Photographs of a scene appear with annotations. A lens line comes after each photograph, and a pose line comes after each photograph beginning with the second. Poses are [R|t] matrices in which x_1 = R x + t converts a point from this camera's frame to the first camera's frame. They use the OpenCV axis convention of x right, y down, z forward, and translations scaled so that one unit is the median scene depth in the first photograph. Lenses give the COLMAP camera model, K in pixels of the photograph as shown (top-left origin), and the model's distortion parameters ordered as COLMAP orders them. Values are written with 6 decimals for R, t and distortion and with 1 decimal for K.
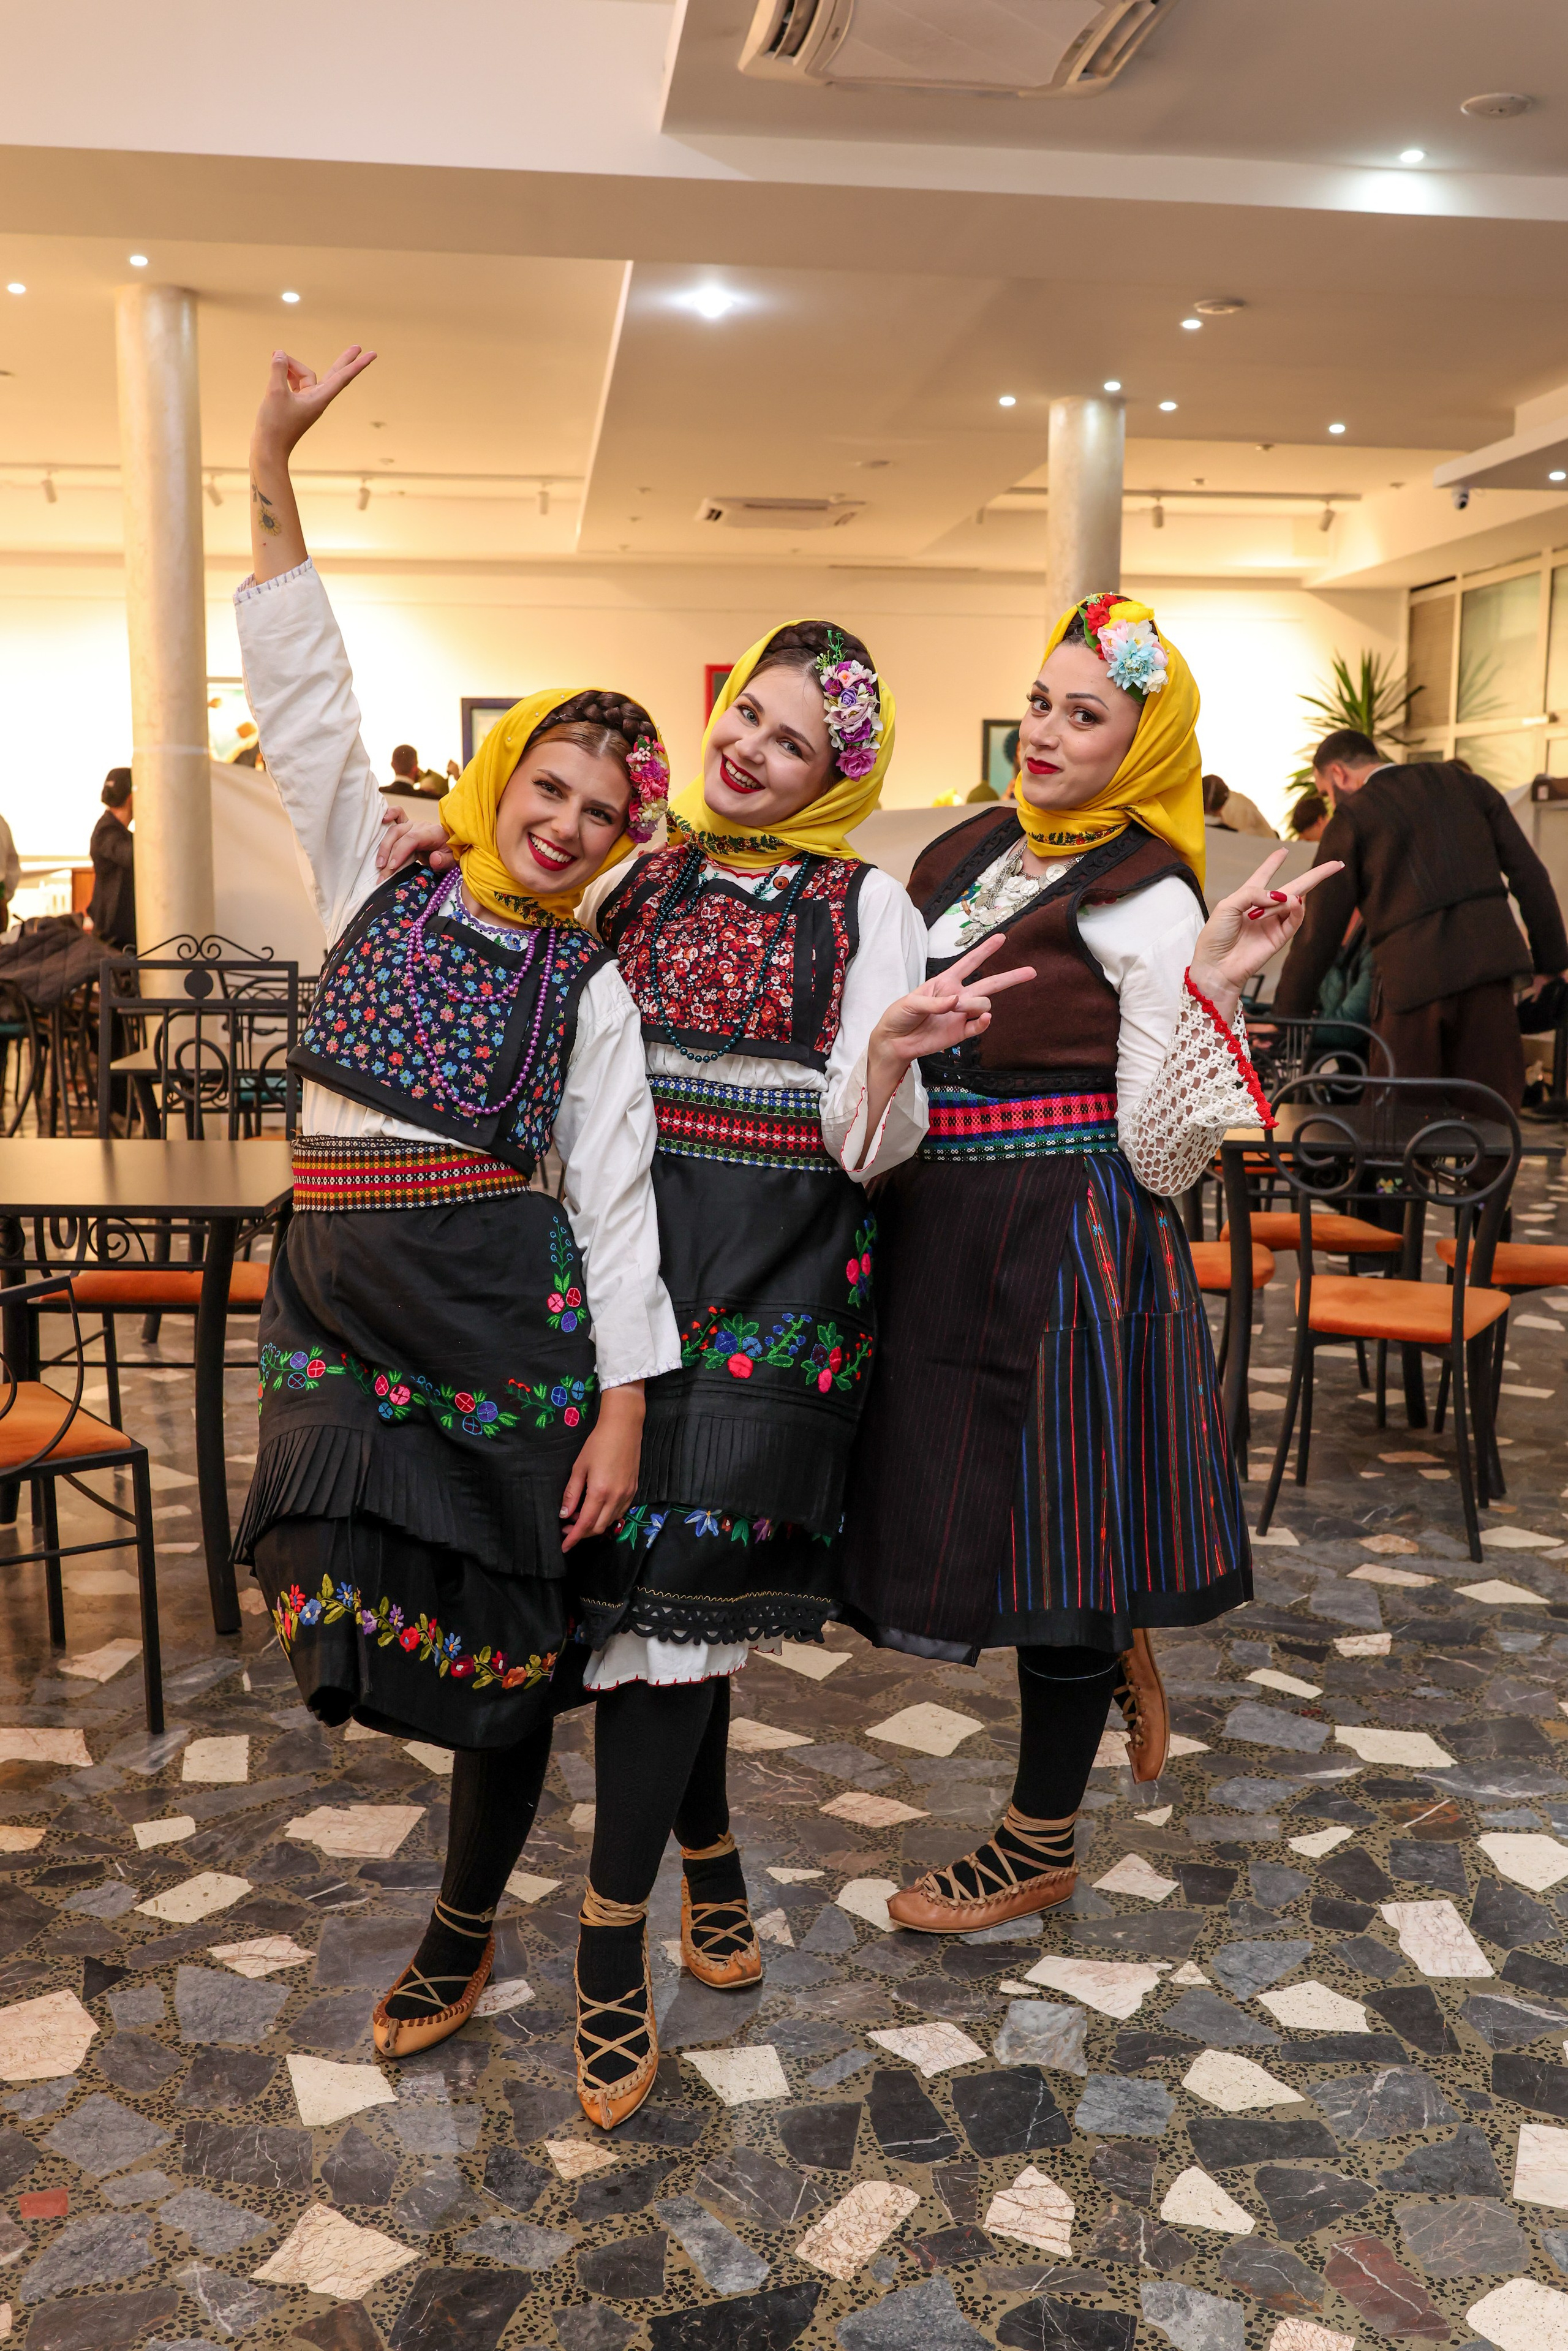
lens RADIAL K [[2198.3, 0, 781.8], [0, 2198.3, 1169.6], [0, 0, 1]] dist [-0.007130, 0.000000]
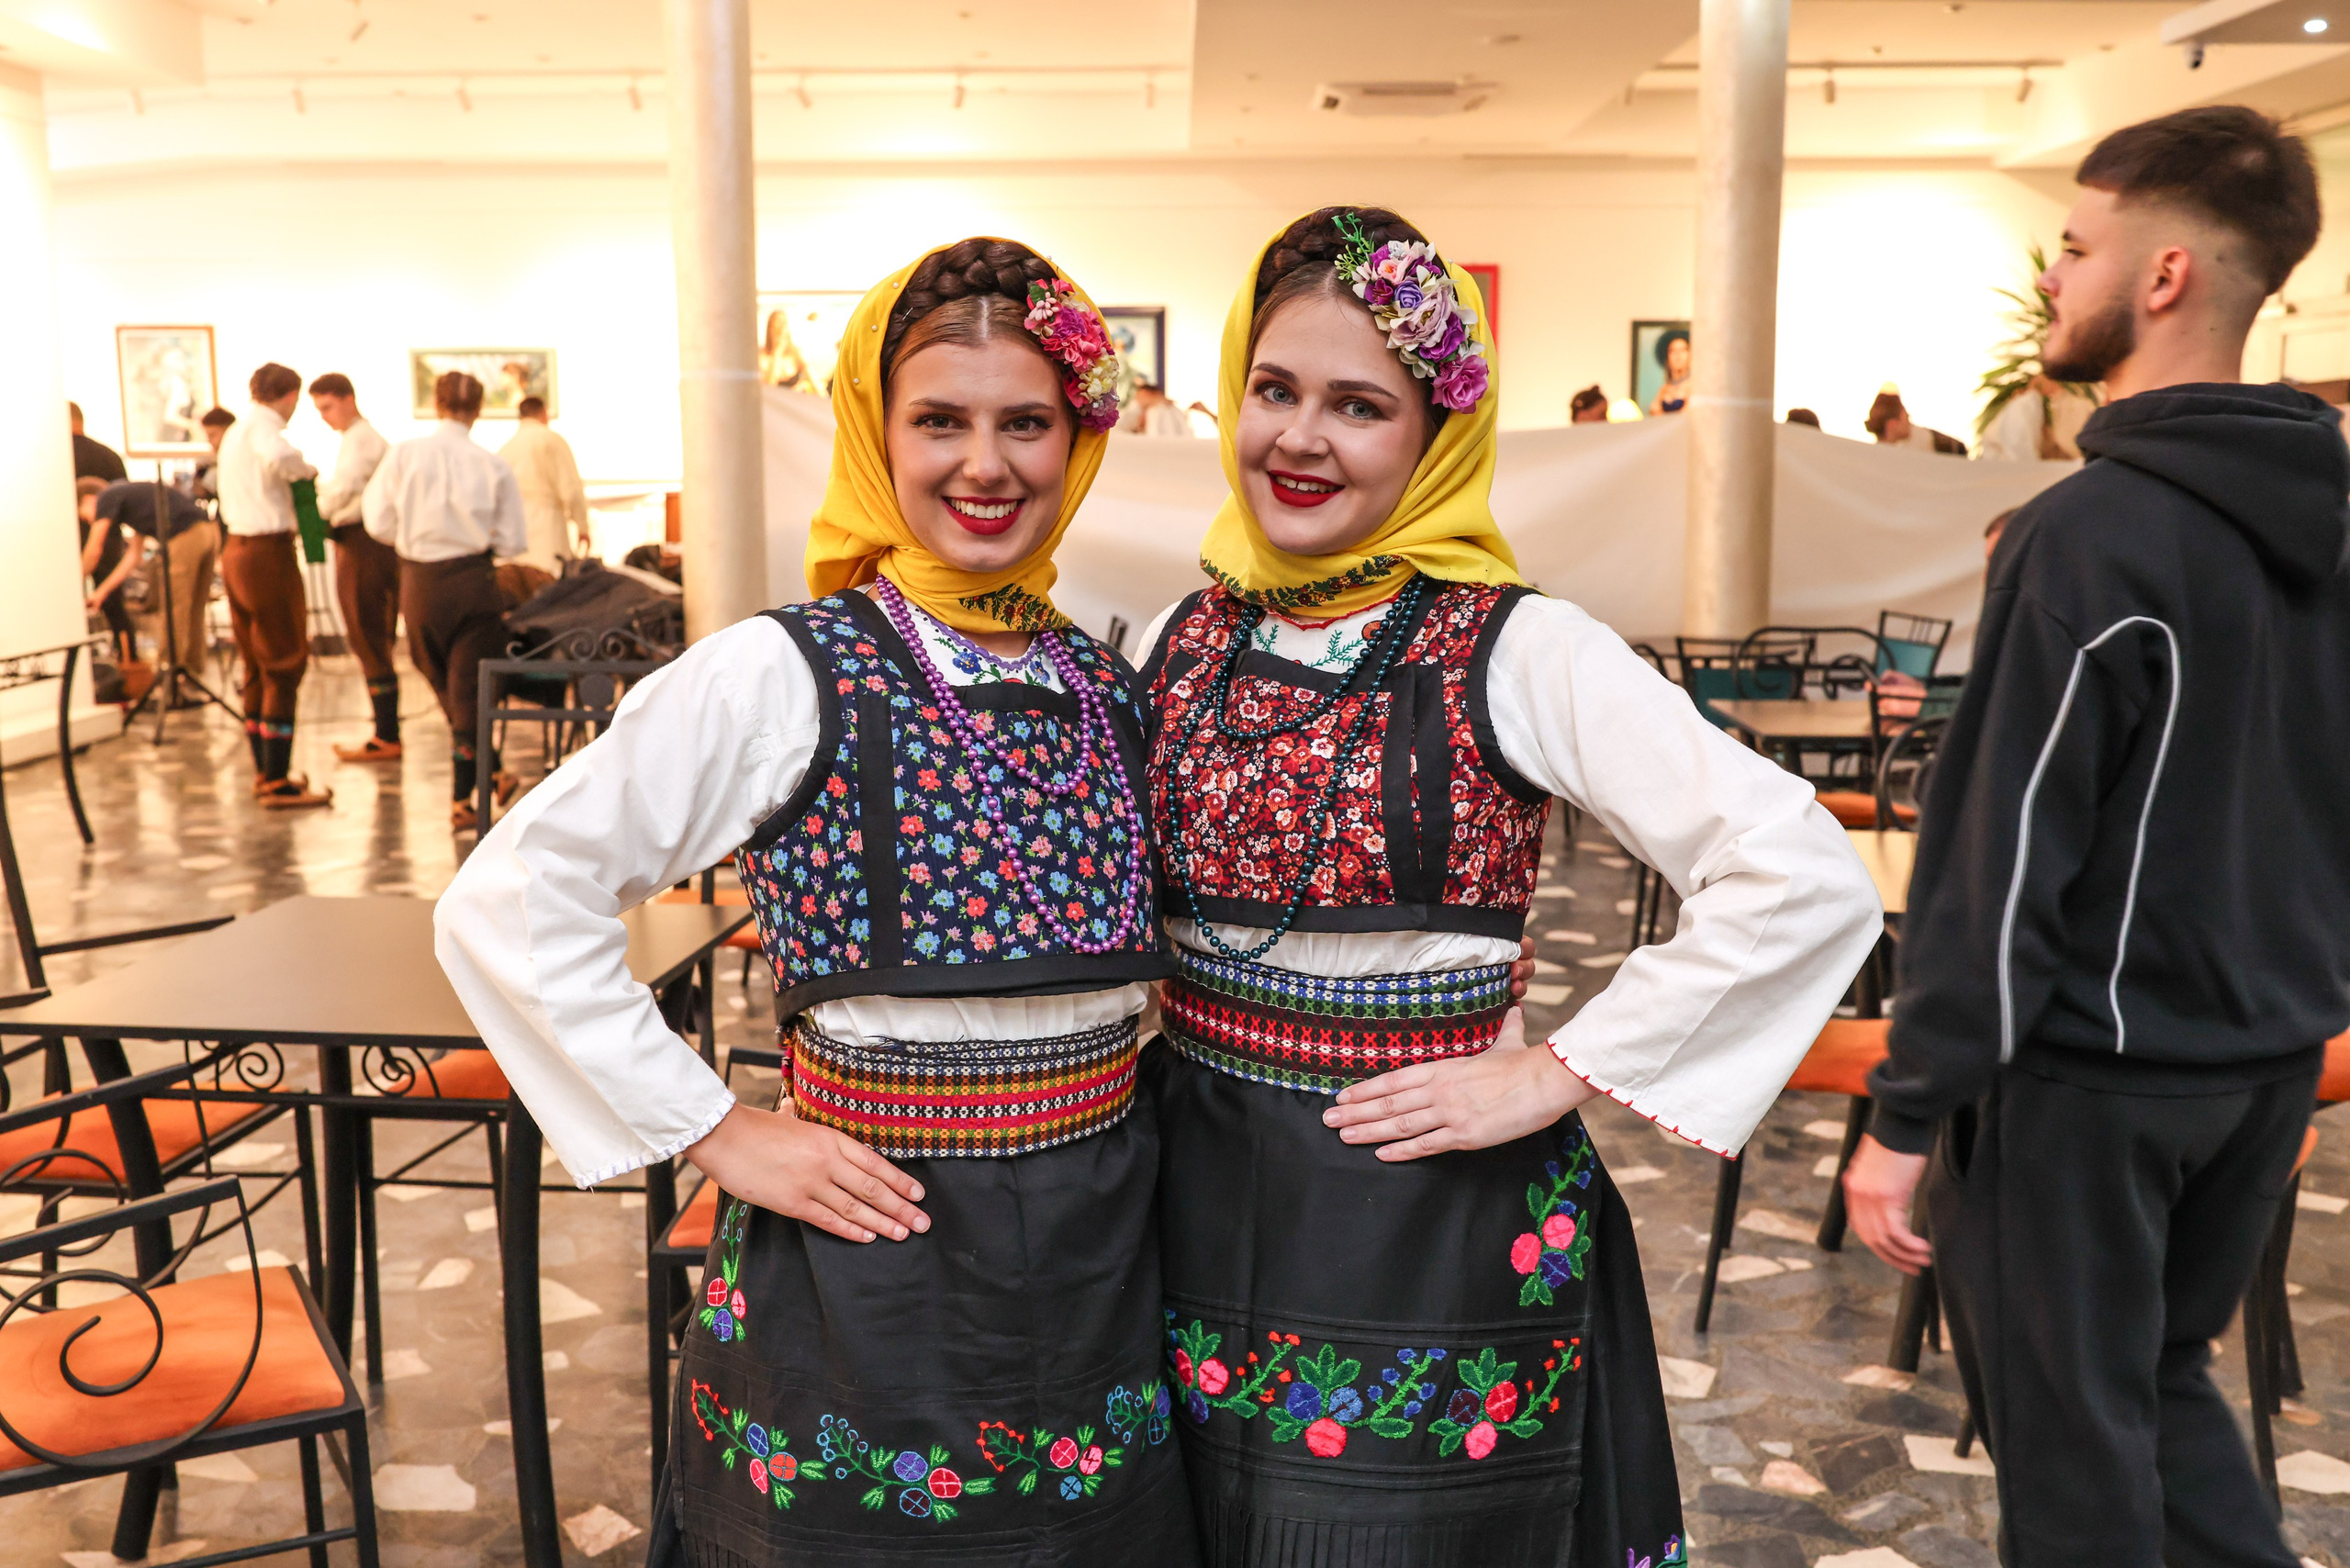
lens RADIAL K [[2197.6, 0, 1196.7], [0, 2197.6, 782.5], [0, 0, 1]] dist [-0.007130, 0.000000]
pose [[0.993934, 0.004906, -0.109873, 0.053139], [-0.004284, 0.999973, 0.005896, -0.072022], [0.109899, -0.005389, 0.993928, 0.295963]]
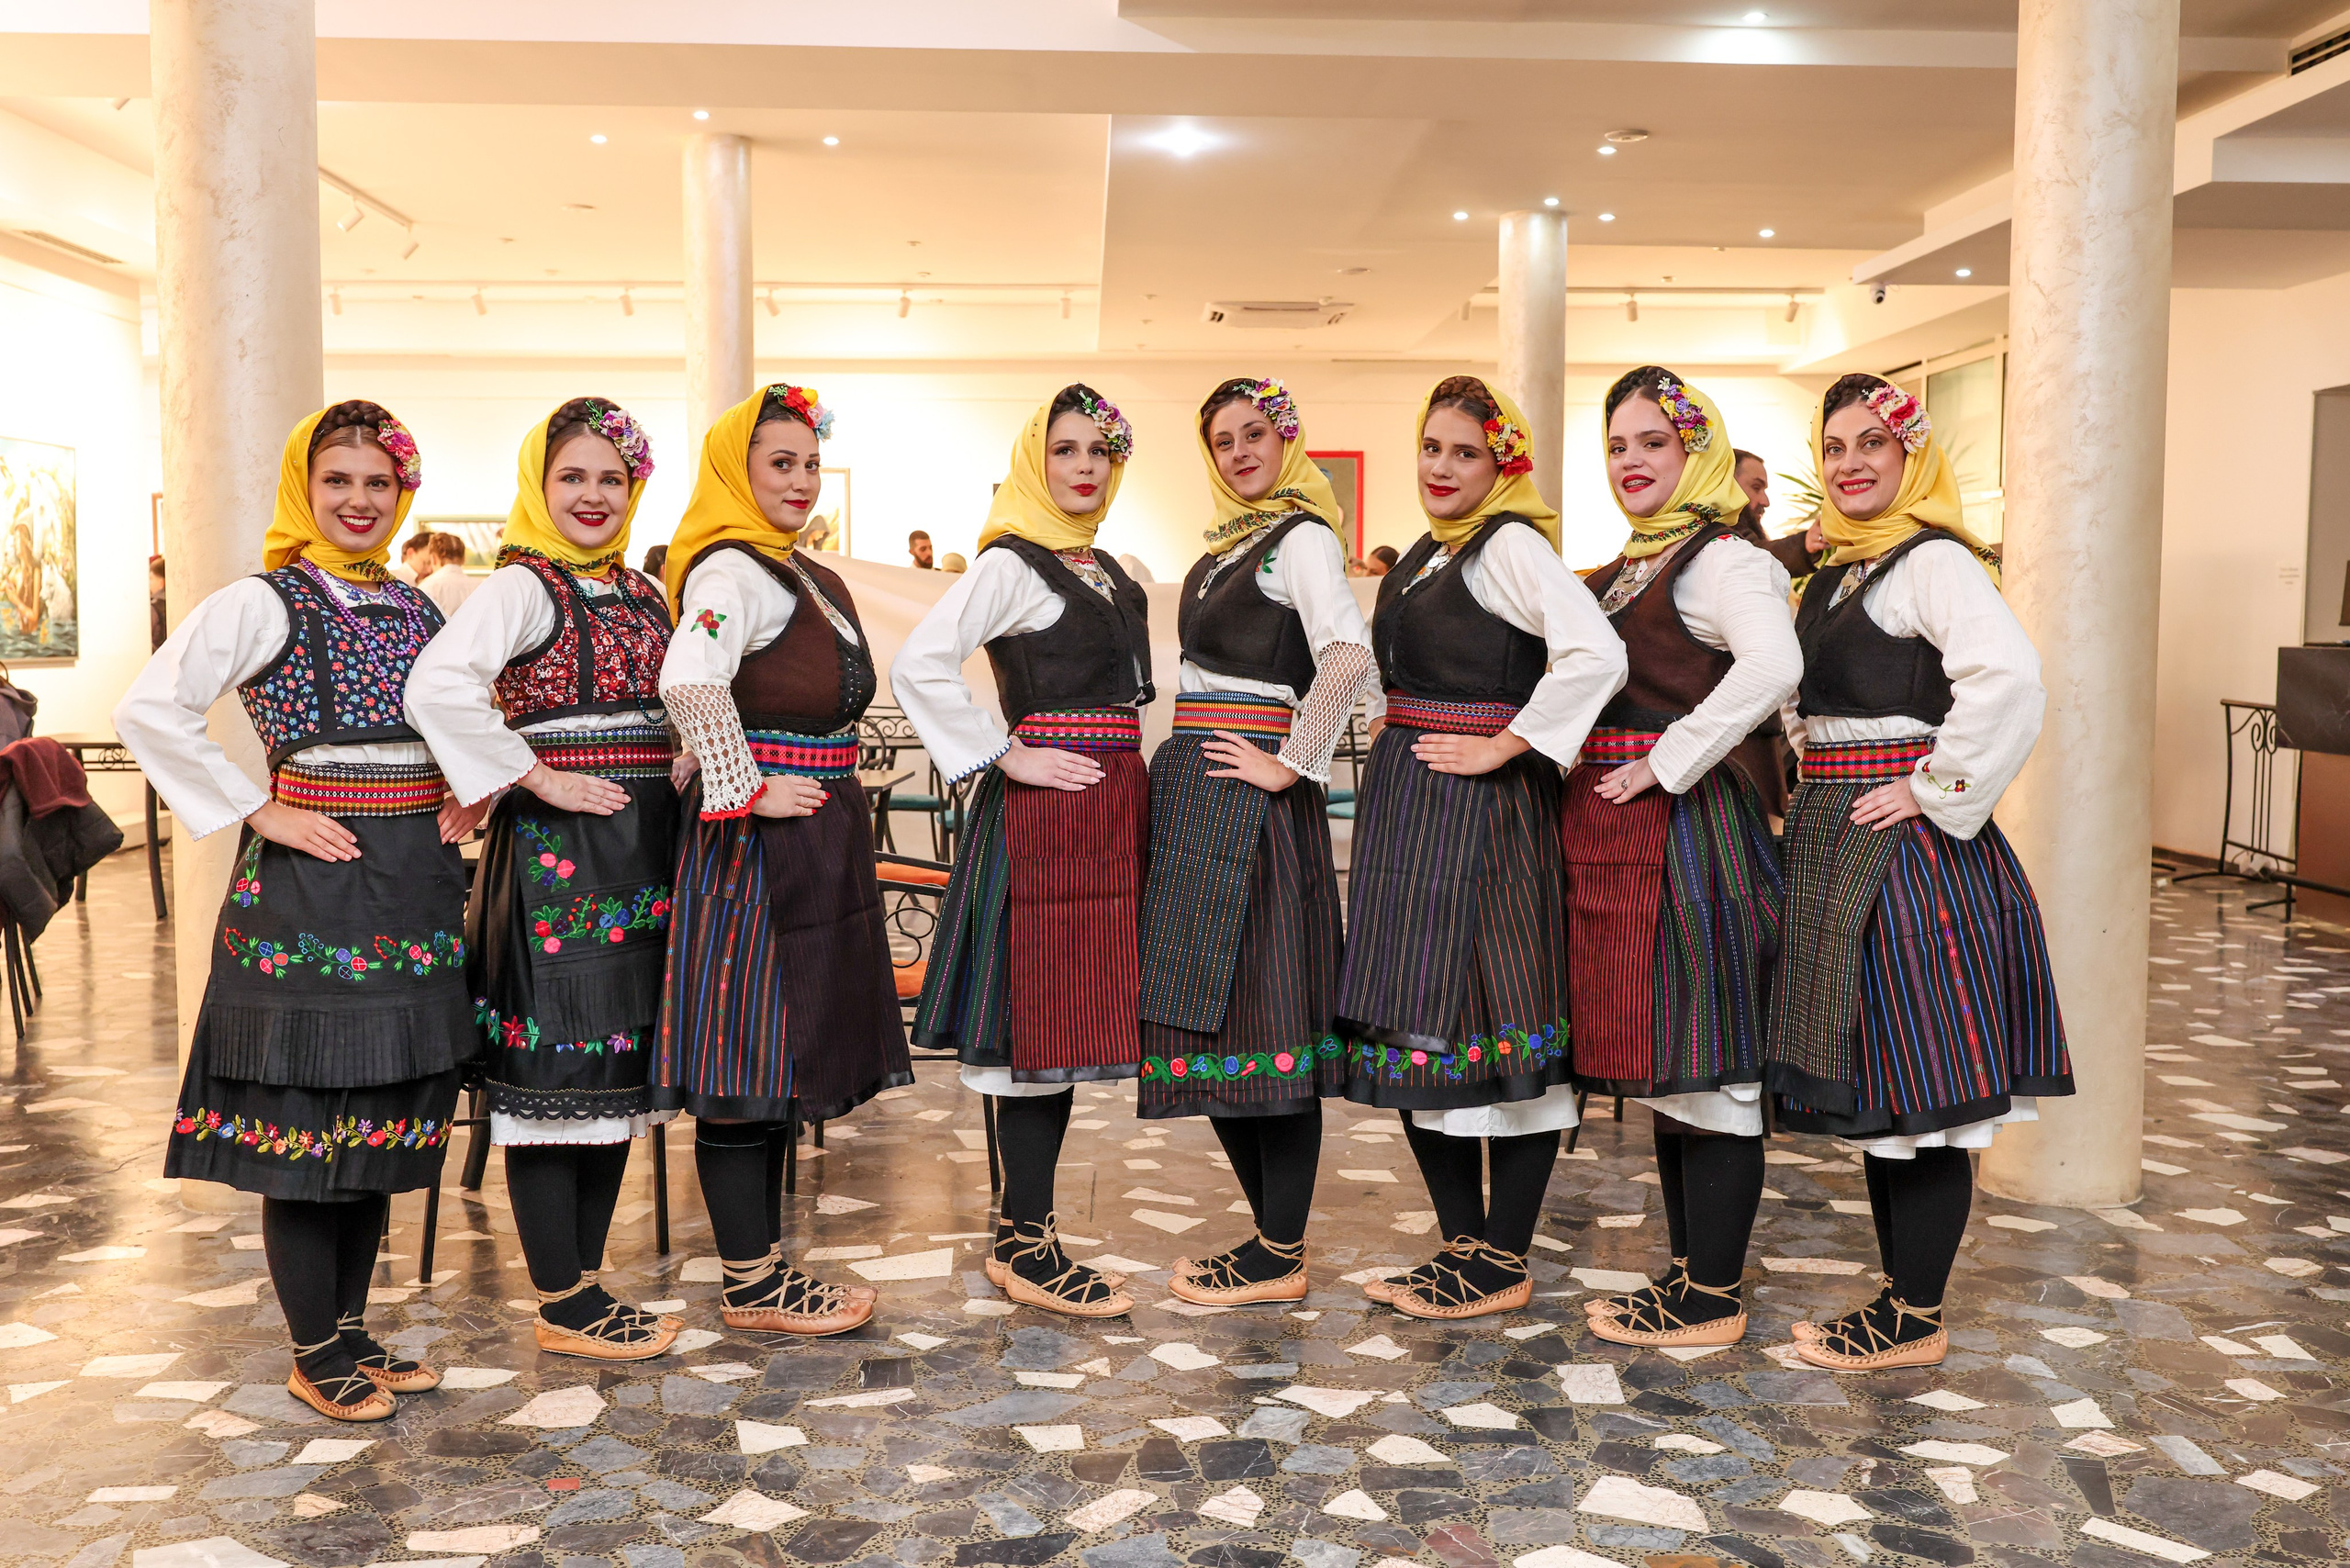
lens RADIAL K [[2197.6, 0, 1176.3], [0, 2197.6, 802.4], [0, 0, 1]] dist [-0.007130, 0.000000]
pose [[0.997176, 0.000190, -0.075097, 0.110805], [-0.005284, 0.997696, -0.067639, 0.067269], [0.074911, 0.067844, 0.994880, -0.280283]]
